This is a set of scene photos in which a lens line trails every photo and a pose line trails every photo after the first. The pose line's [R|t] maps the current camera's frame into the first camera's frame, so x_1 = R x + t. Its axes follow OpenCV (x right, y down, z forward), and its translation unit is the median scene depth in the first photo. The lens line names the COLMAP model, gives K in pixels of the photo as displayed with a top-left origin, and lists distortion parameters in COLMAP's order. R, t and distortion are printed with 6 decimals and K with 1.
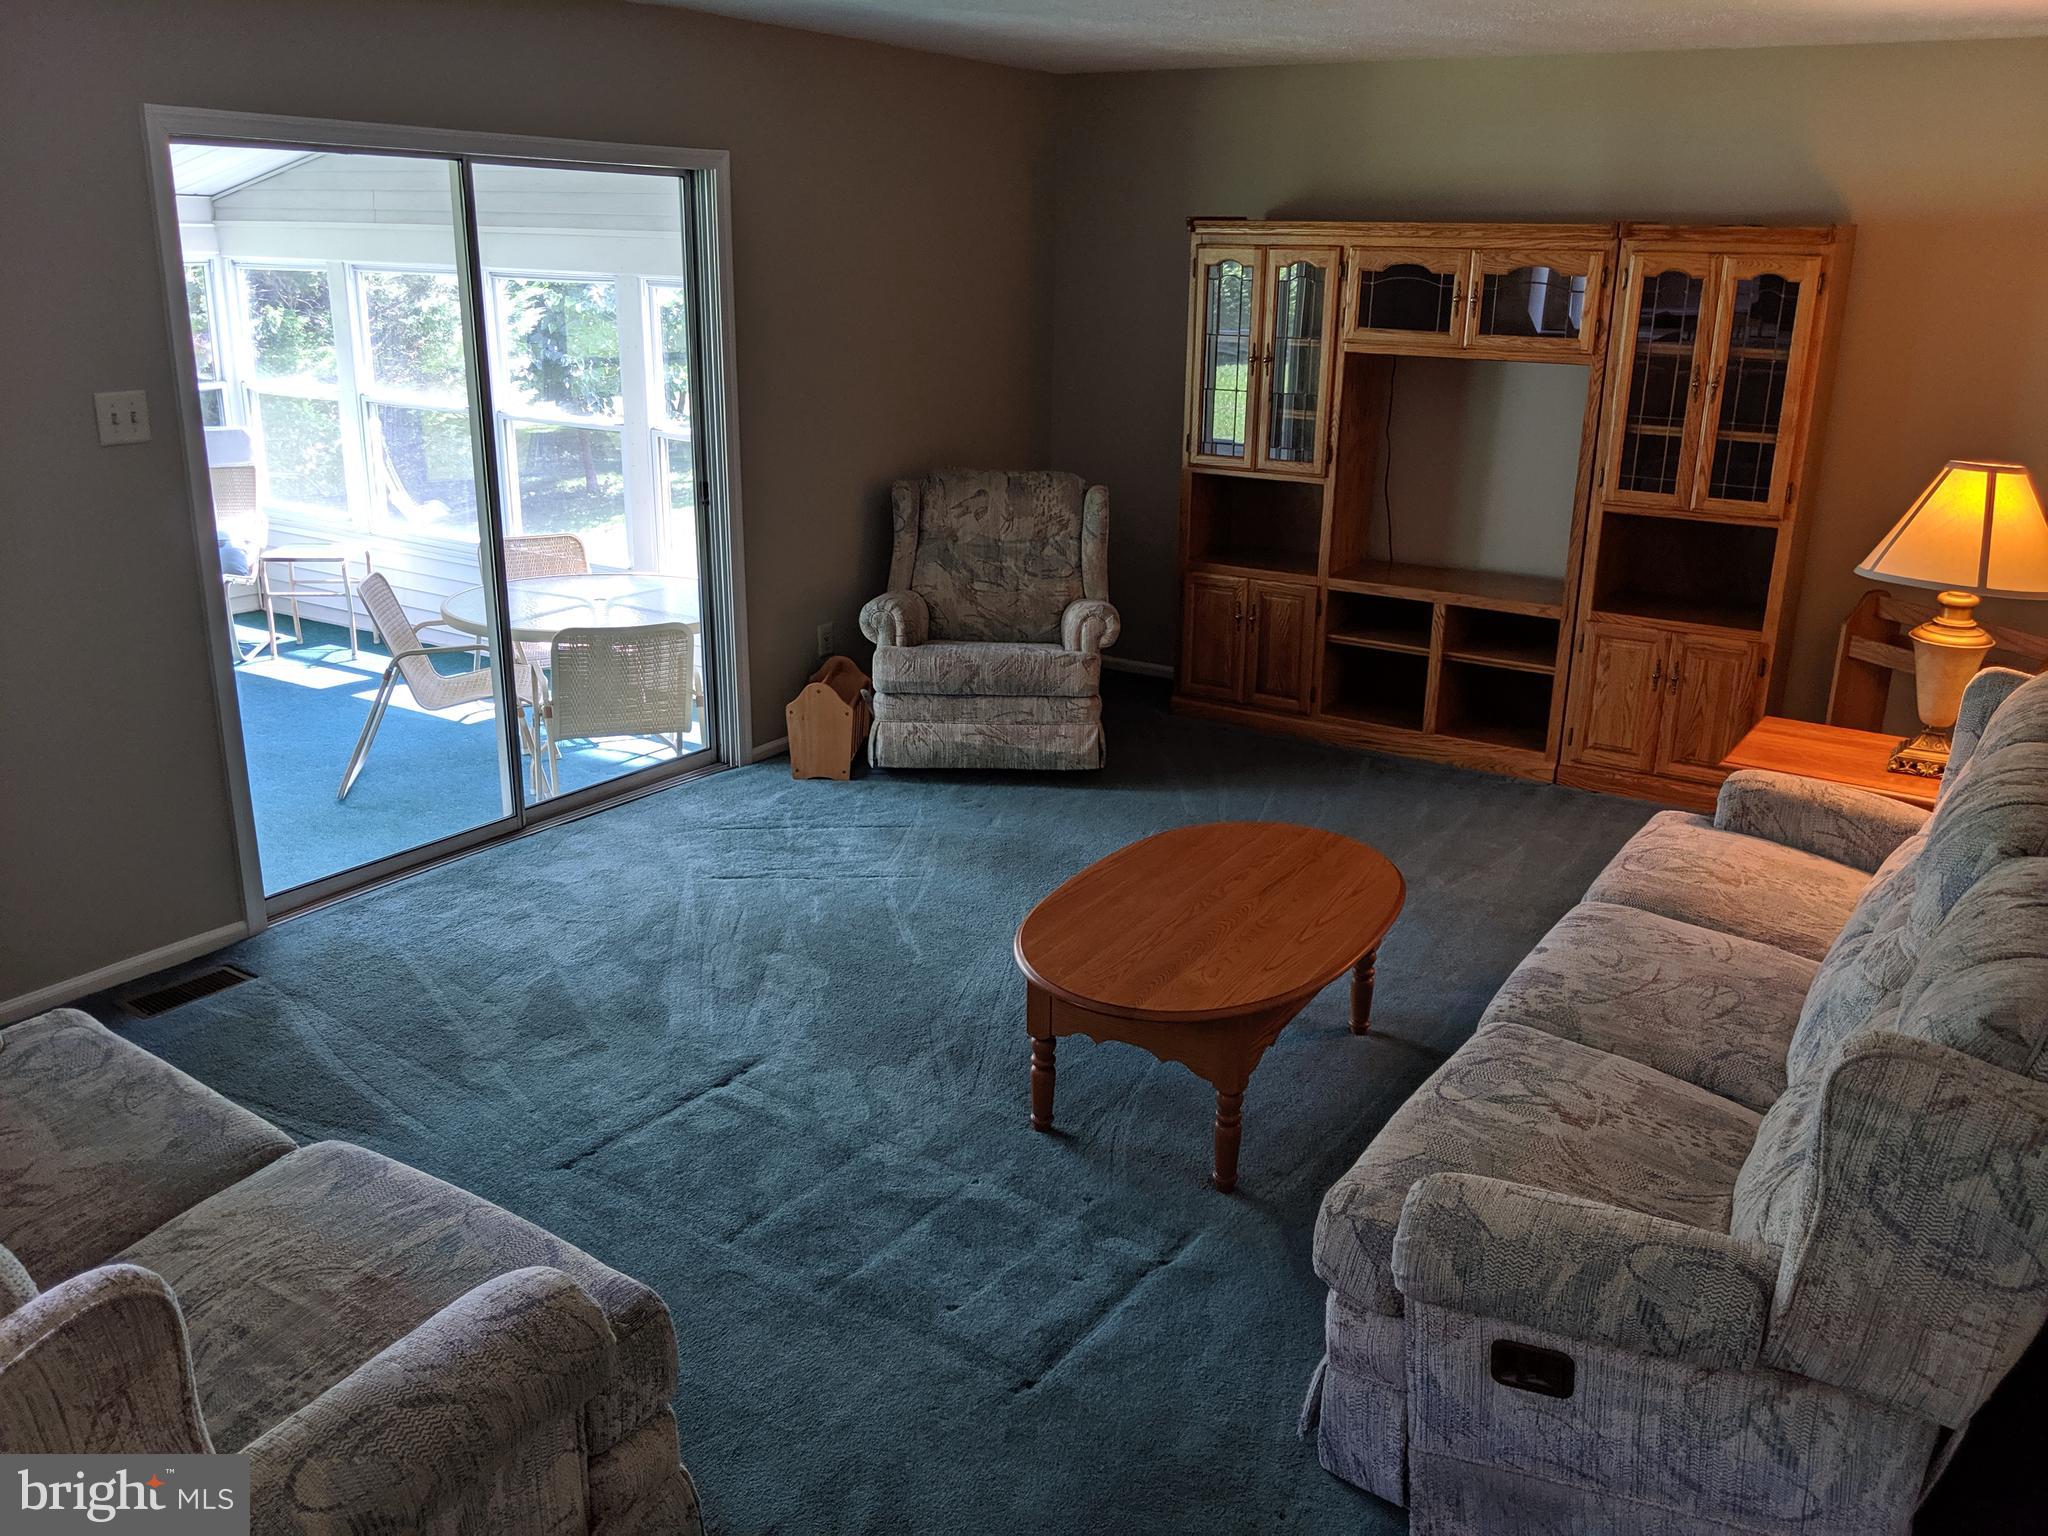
lens RADIAL K [[1658.1, 0, 1024.0], [0, 1658.1, 768.0], [0, 0, 1]] dist [0.101700, -0.198536]
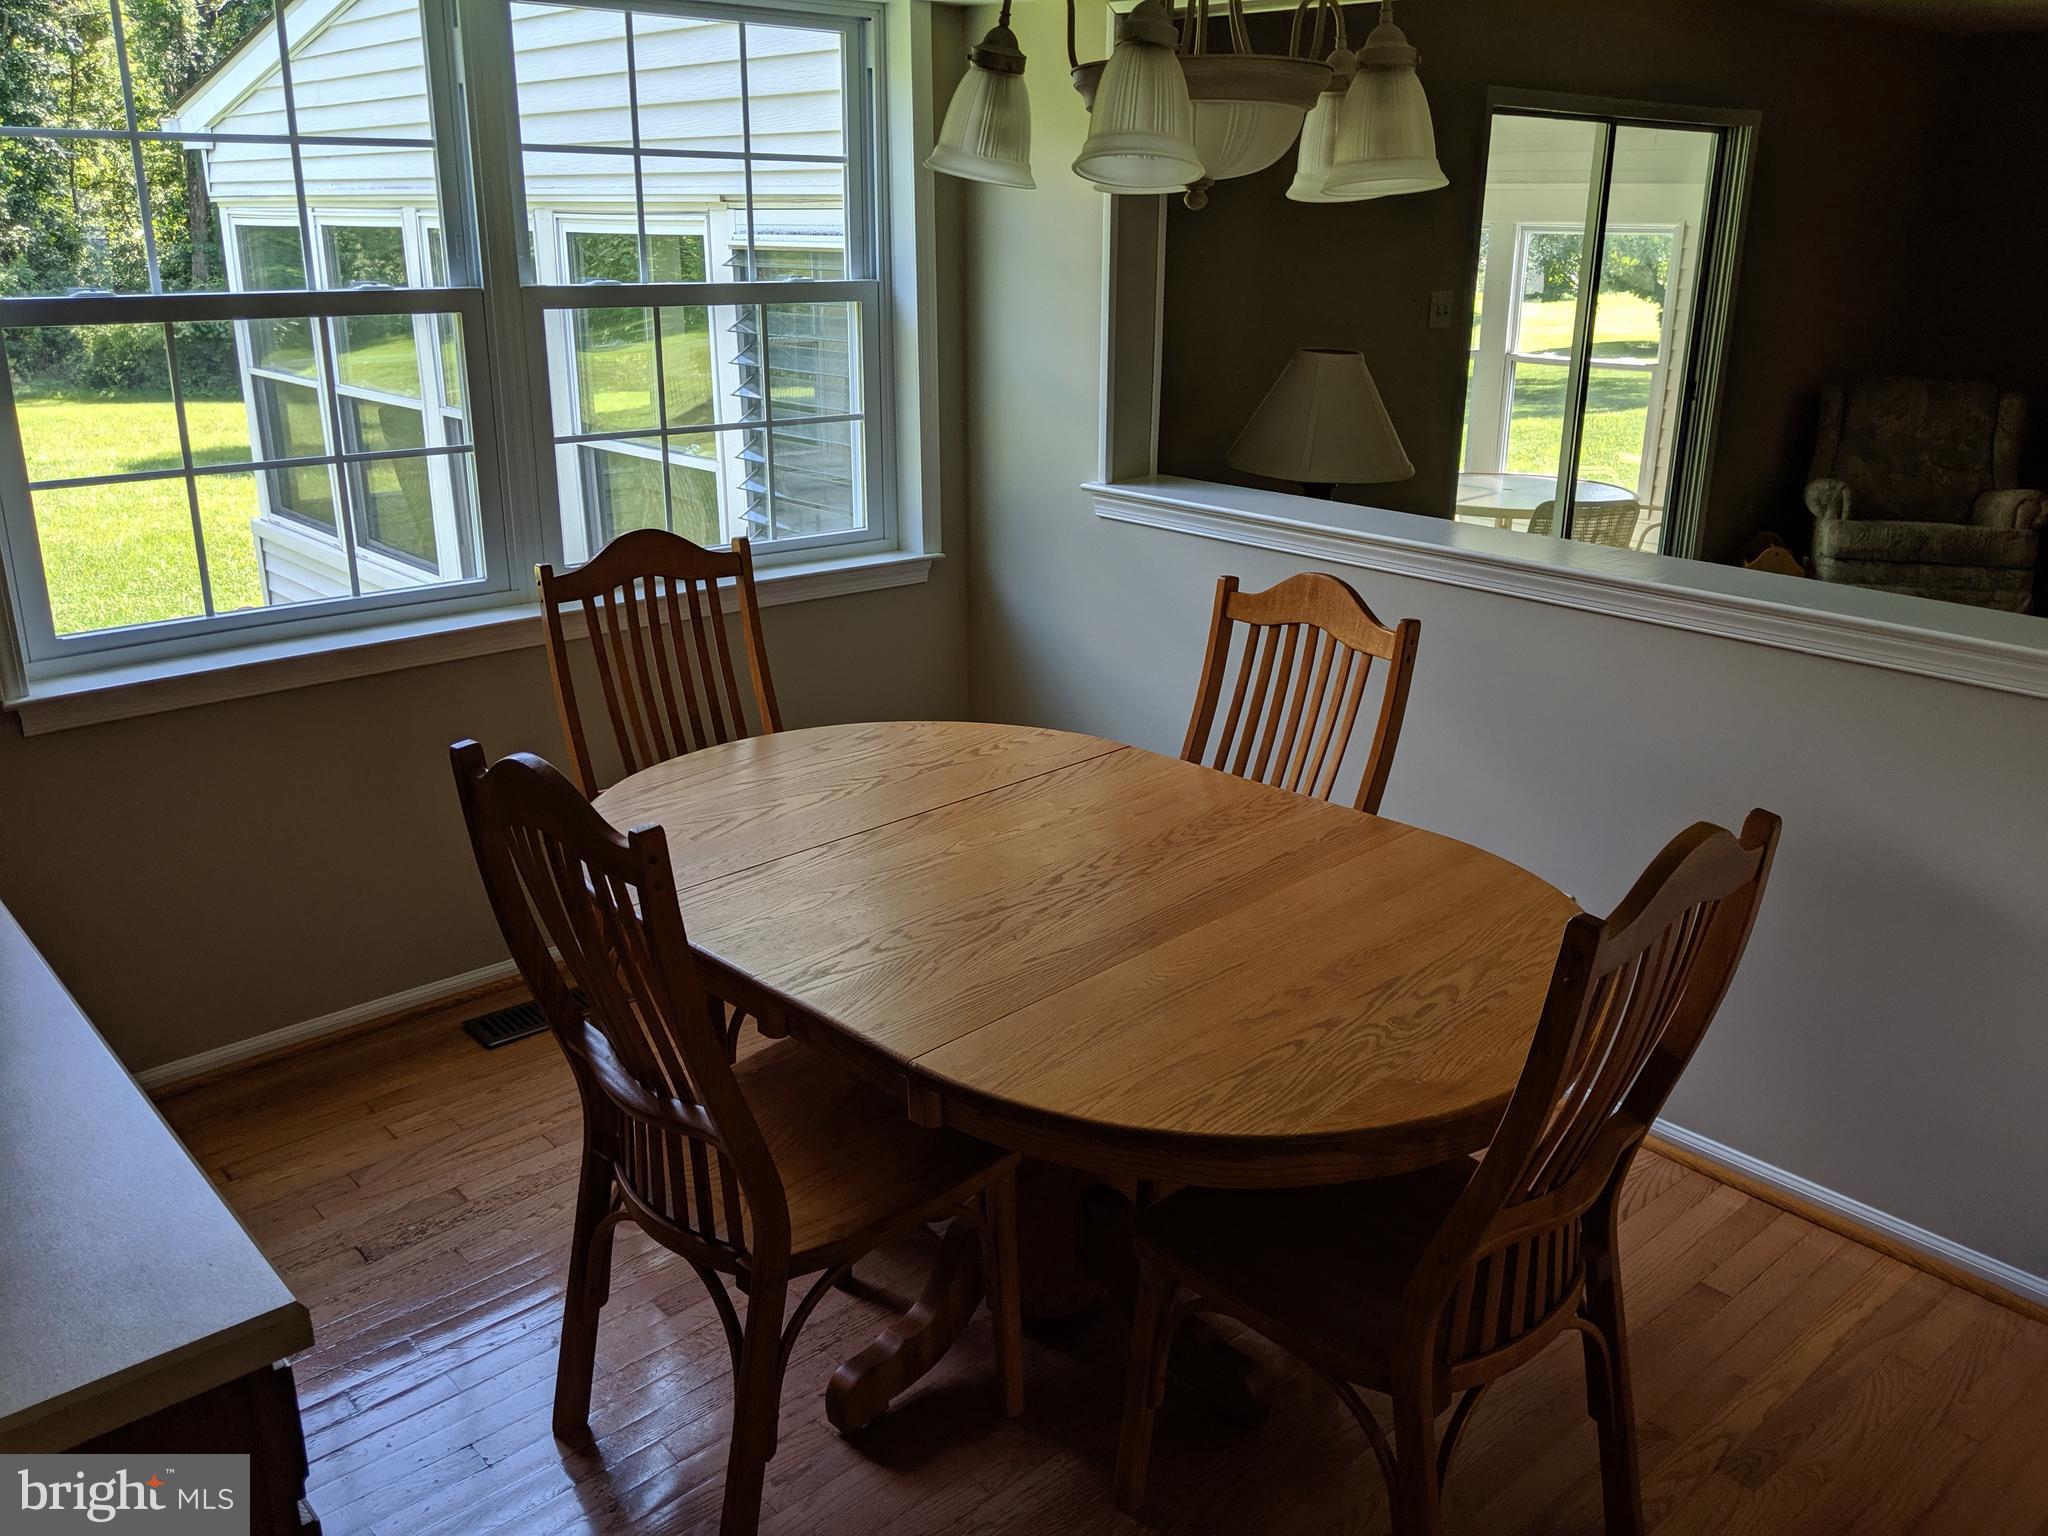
lens RADIAL K [[1658.1, 0, 1024.0], [0, 1658.1, 768.0], [0, 0, 1]] dist [0.101700, -0.198536]
pose [[0.968187, 0.063996, -0.241904, -0.354144], [-0.060210, 0.997920, 0.023018, 0.115116], [0.242874, -0.007721, 0.970027, -0.322210]]
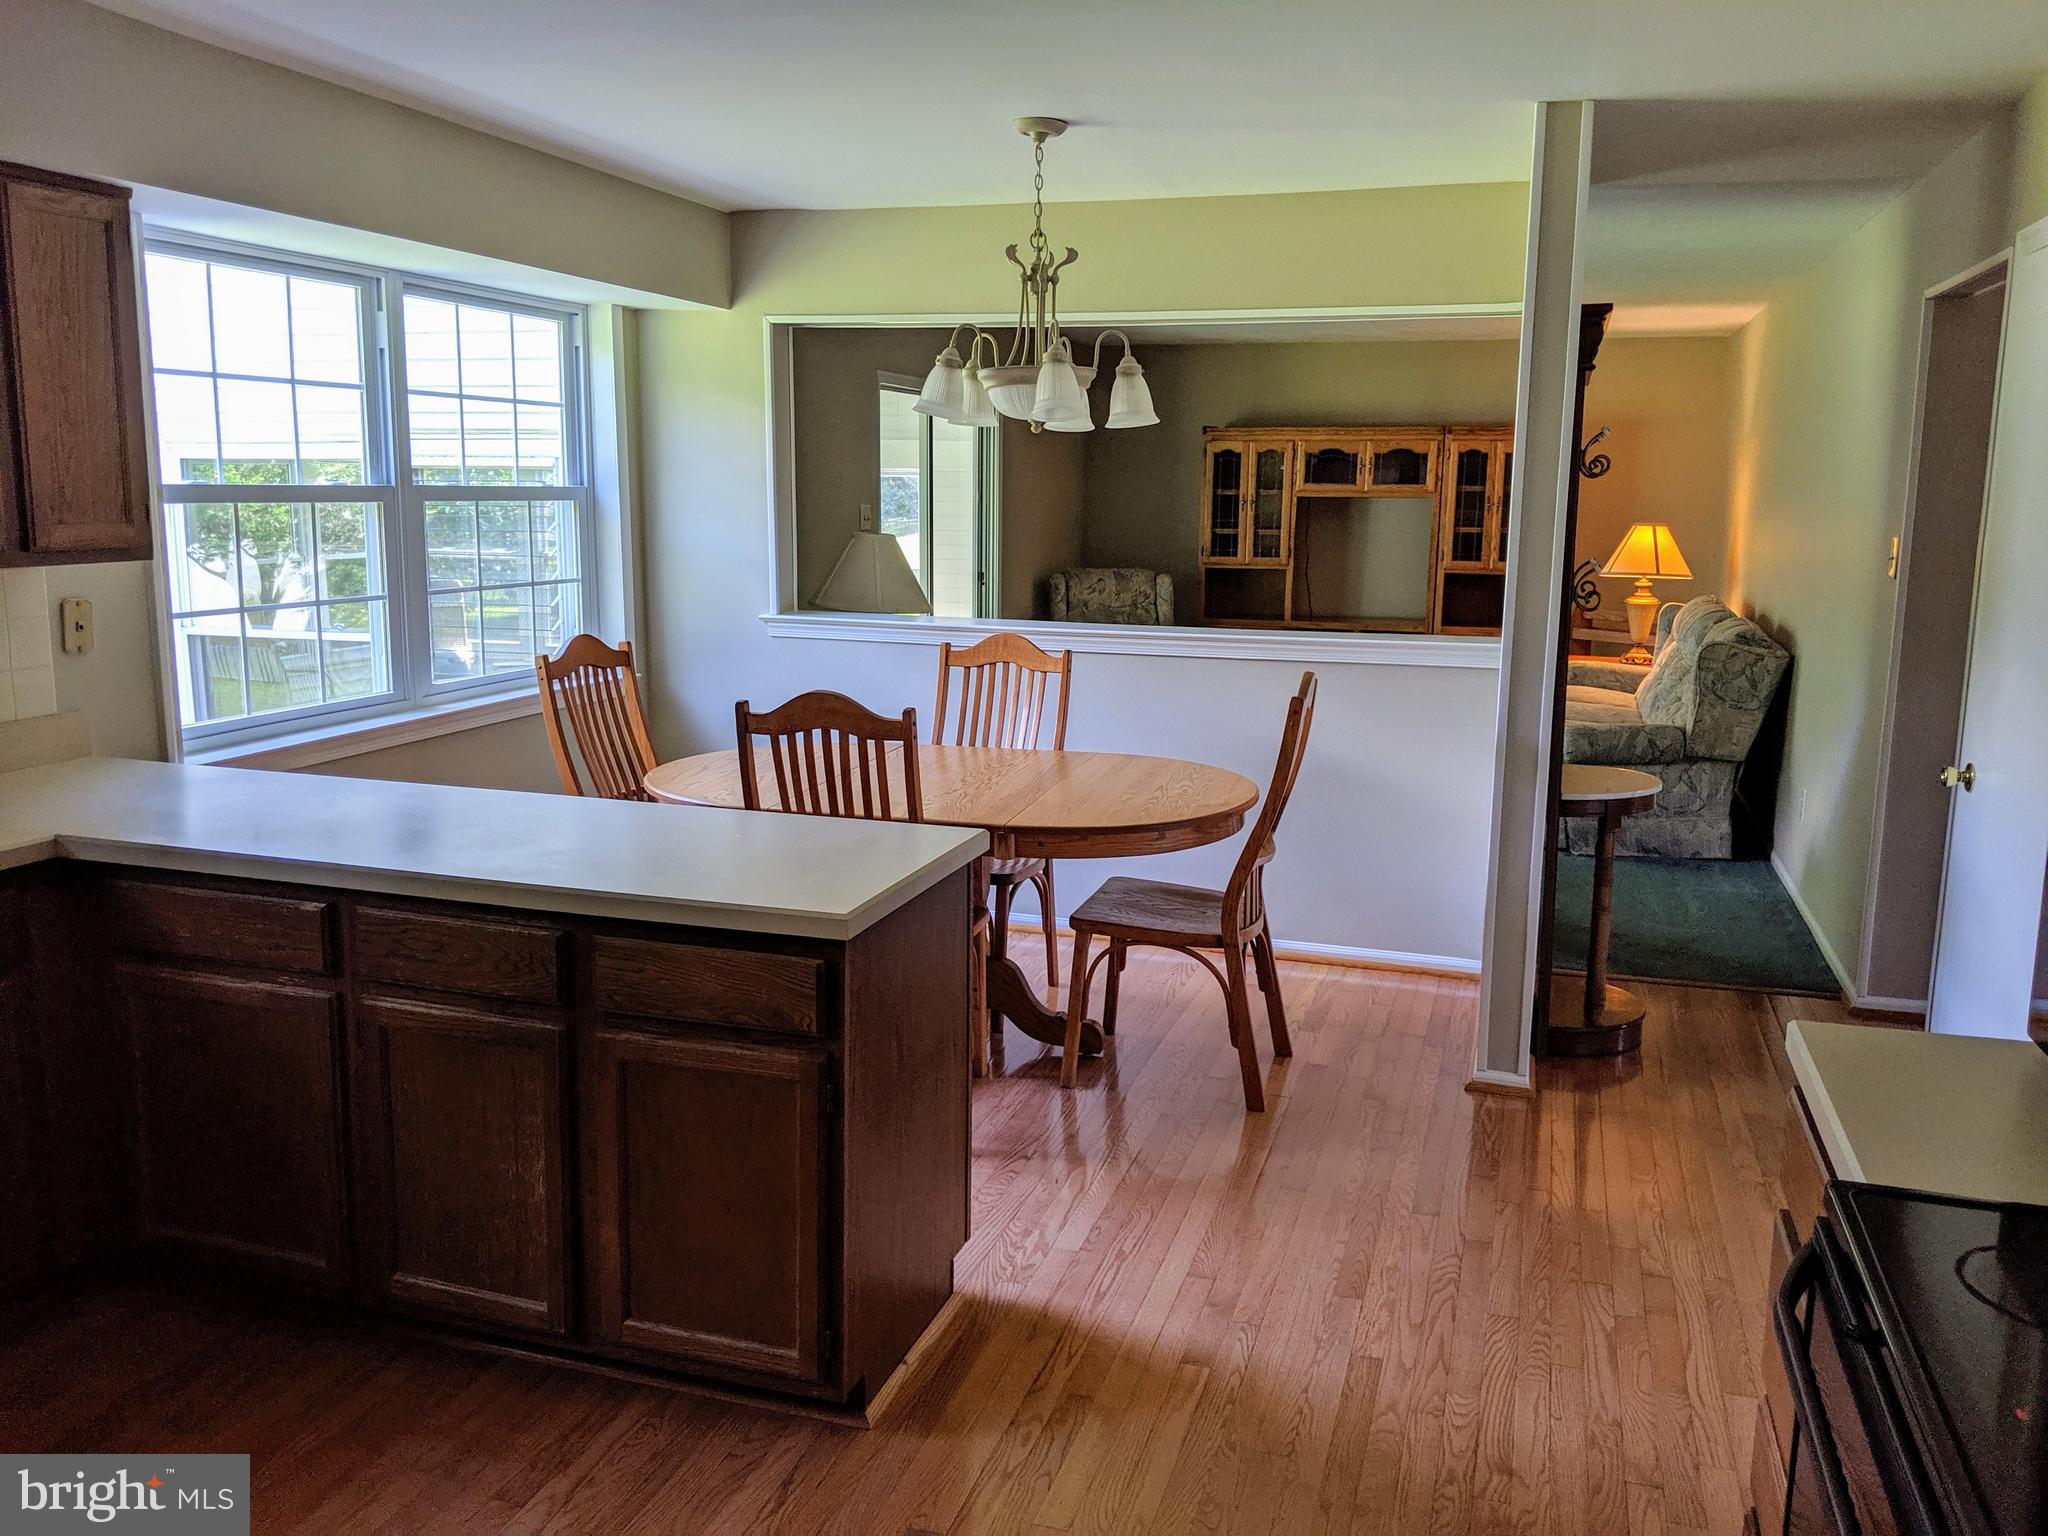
lens RADIAL K [[1766.4, 0, 973.3], [0, 1766.4, 803.5], [0, 0, 1]] dist [0.106130, -0.268497]
pose [[0.964218, -0.056661, 0.258983, -0.709175], [0.086902, 0.990470, -0.106847, 0.275896], [-0.250461, 0.125530, 0.959954, -0.777229]]
